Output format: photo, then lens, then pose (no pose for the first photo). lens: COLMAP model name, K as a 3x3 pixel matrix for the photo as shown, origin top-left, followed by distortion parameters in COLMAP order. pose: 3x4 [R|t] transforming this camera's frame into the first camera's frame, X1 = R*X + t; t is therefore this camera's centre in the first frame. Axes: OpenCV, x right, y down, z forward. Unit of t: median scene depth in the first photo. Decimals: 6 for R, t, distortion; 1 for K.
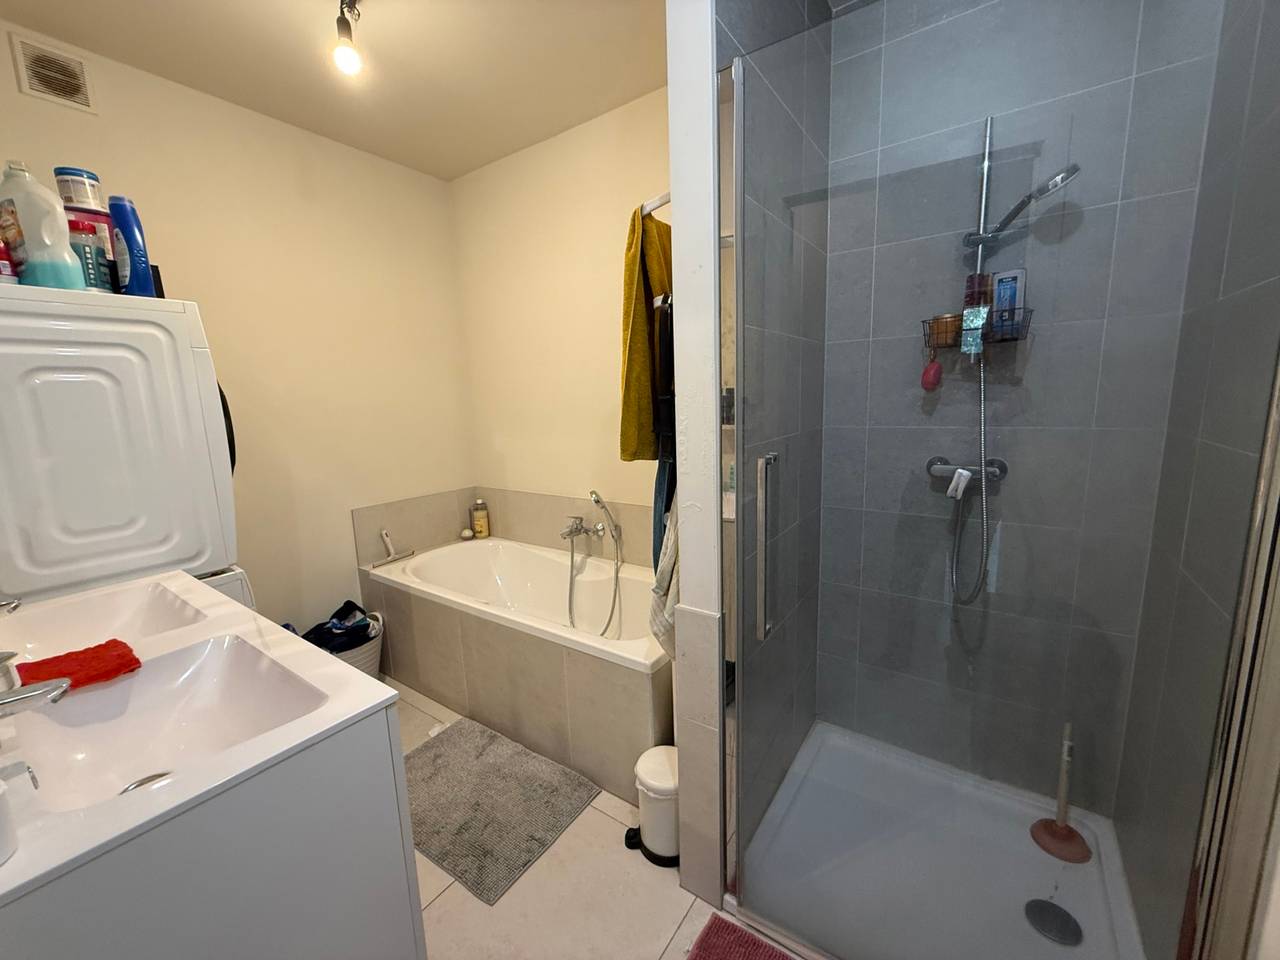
lens RADIAL K [[509.6, 0, 636.4], [0, 509.6, 479.7], [0, 0, 1]] dist [0.000608, -0.000362]
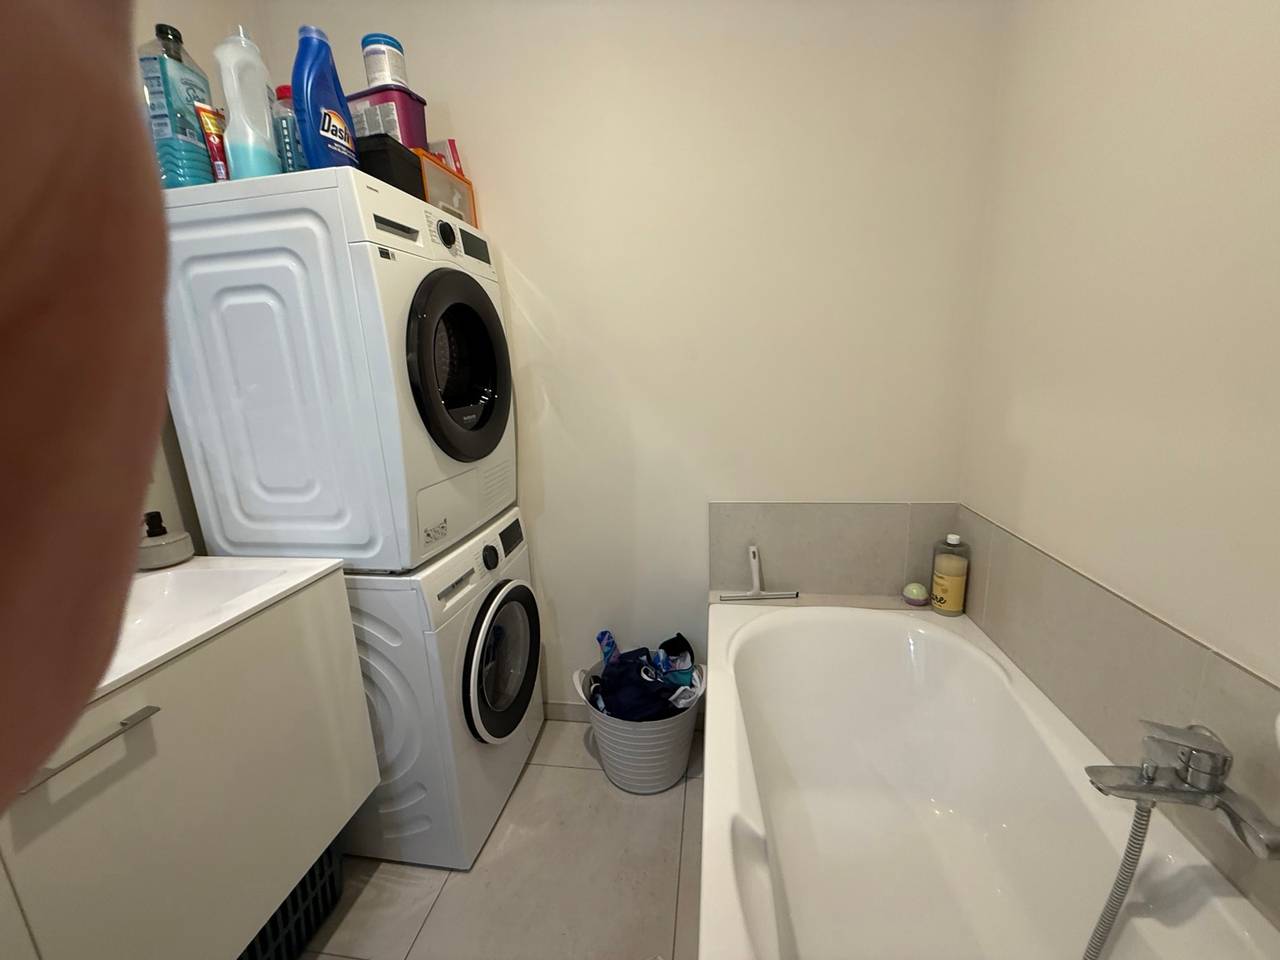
lens RADIAL K [[509.6, 0, 636.4], [0, 509.6, 479.7], [0, 0, 1]] dist [0.000608, -0.000362]
pose [[0.446199, 0.203554, -0.871477, -0.046665], [-0.115359, 0.978748, 0.169545, -0.071915], [0.887468, 0.024882, 0.460198, 0.651721]]
